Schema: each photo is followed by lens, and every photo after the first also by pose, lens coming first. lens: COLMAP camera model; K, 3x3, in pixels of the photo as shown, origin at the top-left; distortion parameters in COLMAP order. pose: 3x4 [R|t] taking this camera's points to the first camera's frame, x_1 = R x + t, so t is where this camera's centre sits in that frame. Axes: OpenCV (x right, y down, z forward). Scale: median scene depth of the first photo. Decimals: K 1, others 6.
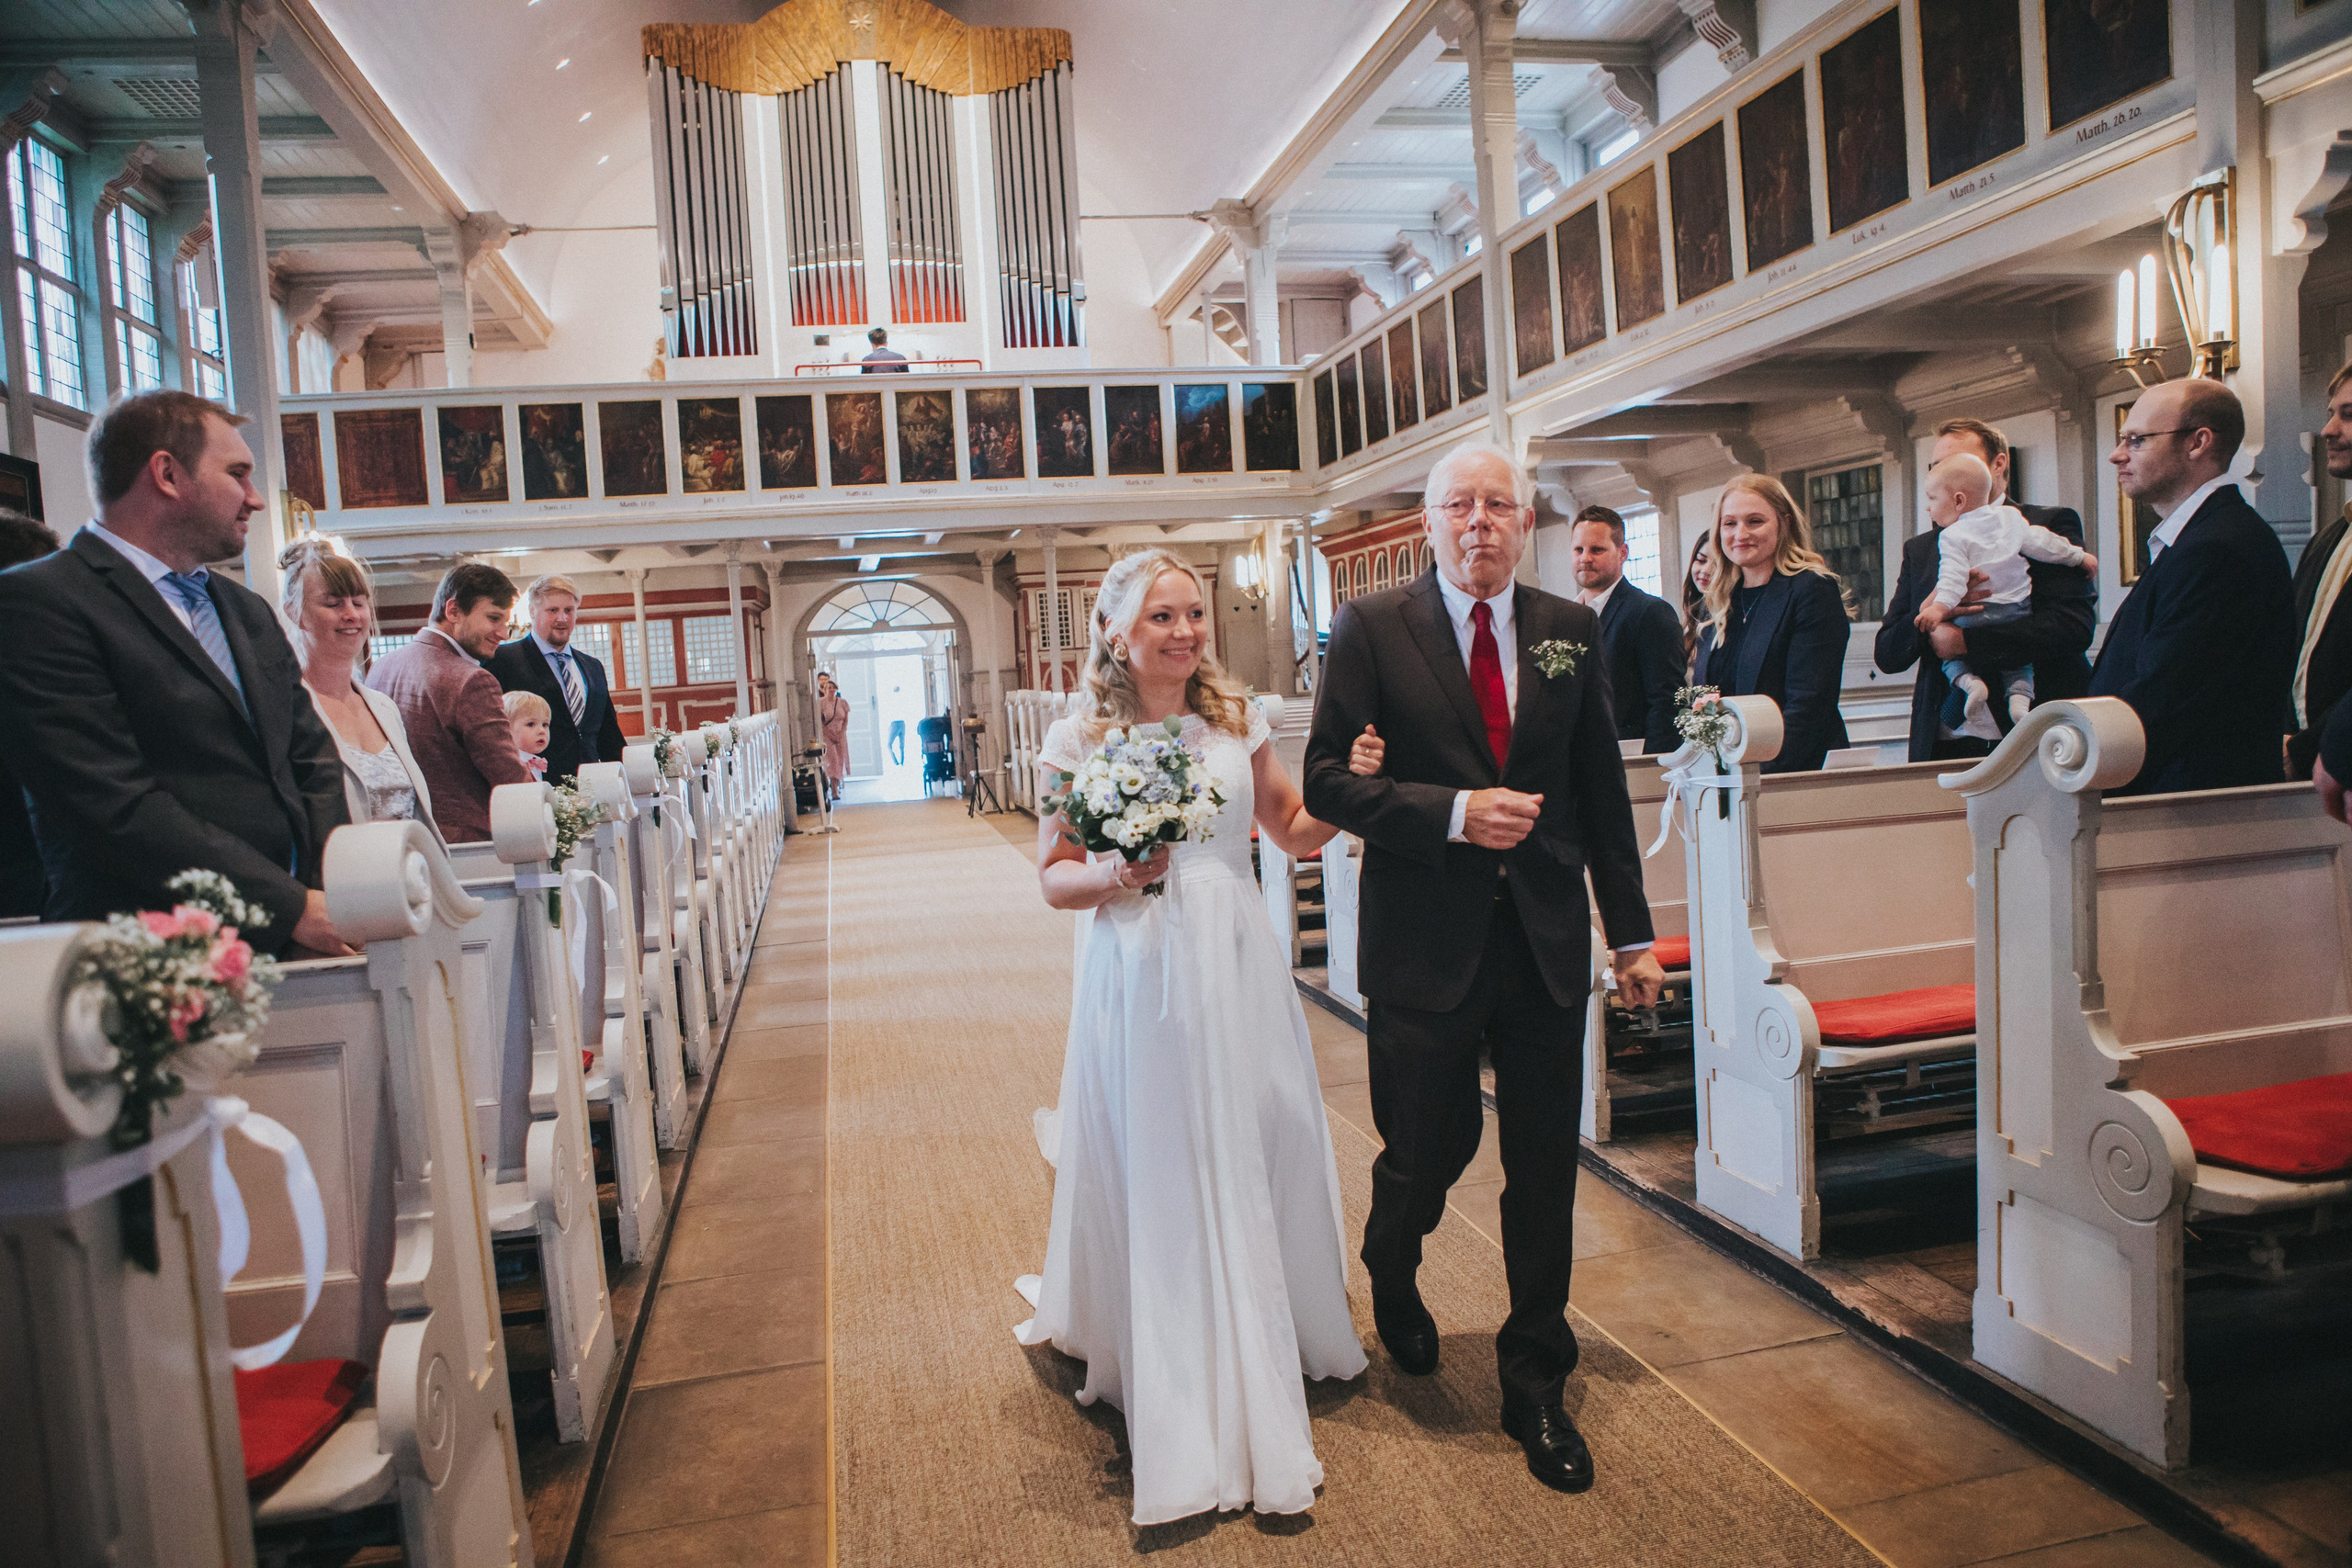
lens RADIAL K [[1675.7, 0, 1173.0], [0, 1675.7, 795.7], [0, 0, 1]] dist [-0.074294, 0.078096]
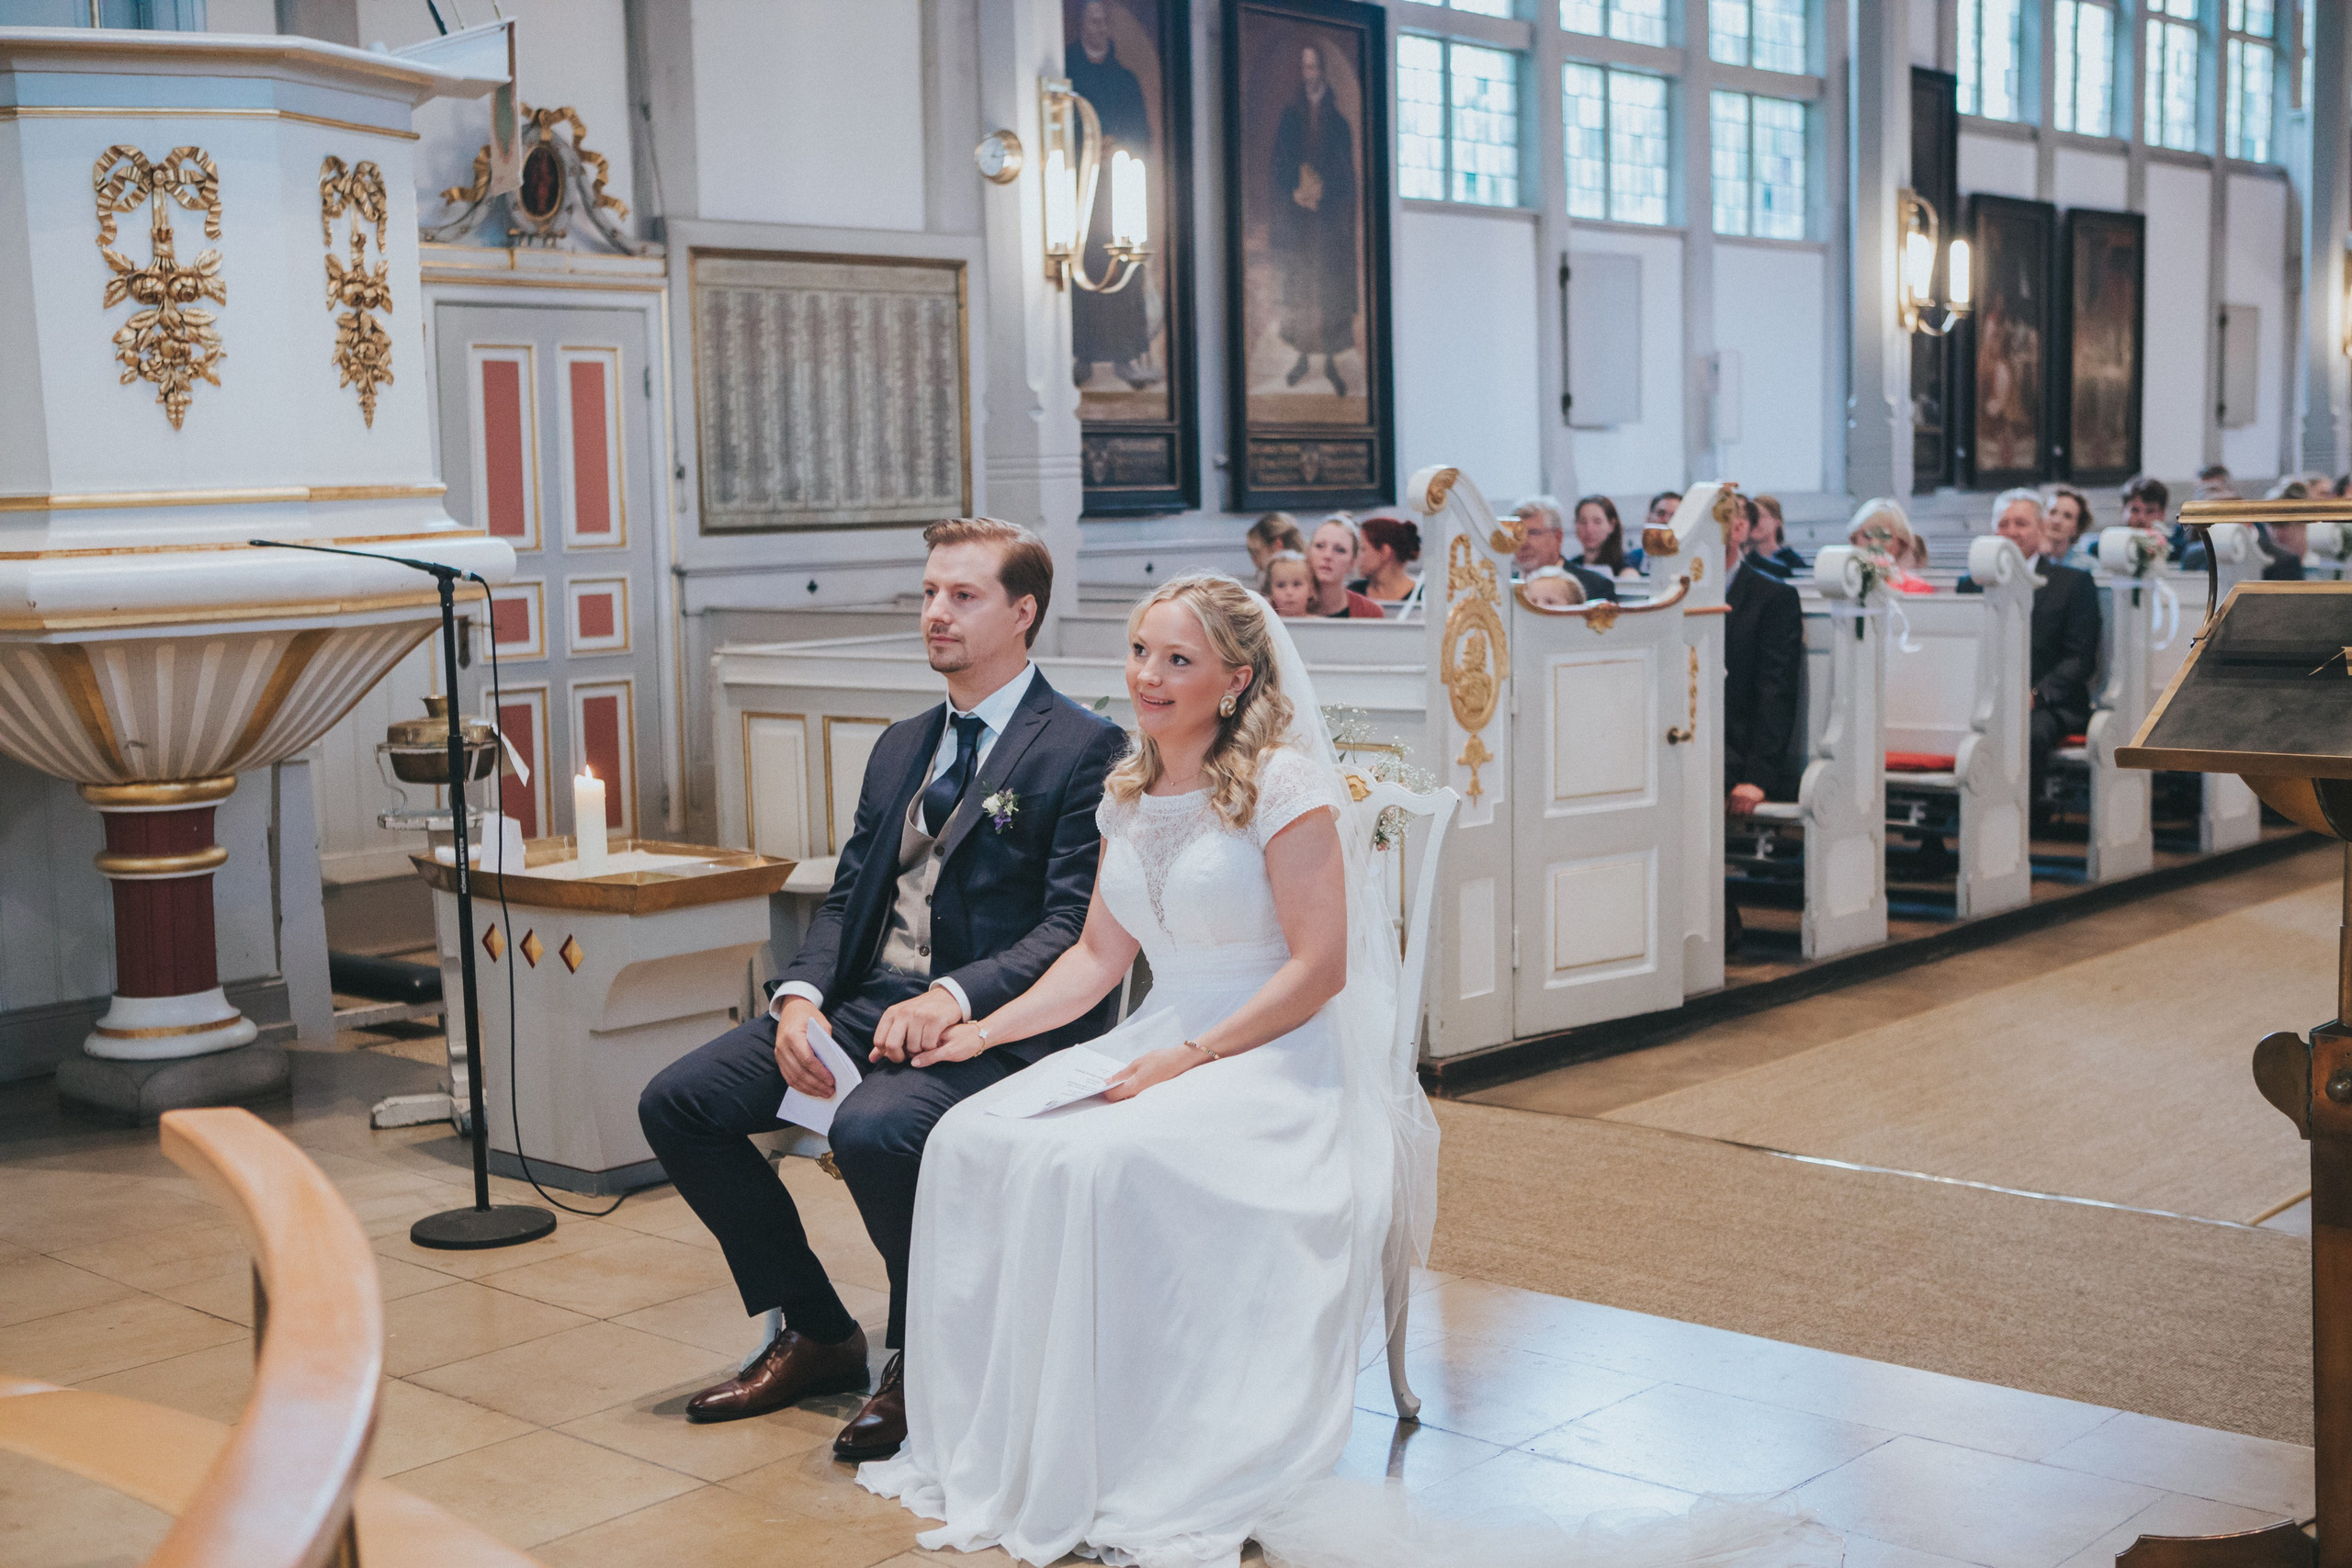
lens RADIAL K [[2947.1, 0, 1174.1], [0, 2947.1, 785.9], [0, 0, 1]] dist [-0.007356, 0.000000]
pose [[0.613527, 0.129166, -0.779038, 0.463747], [-0.074574, 0.991600, 0.105679, 0.012718], [0.786144, -0.006740, 0.618006, -0.684844]]
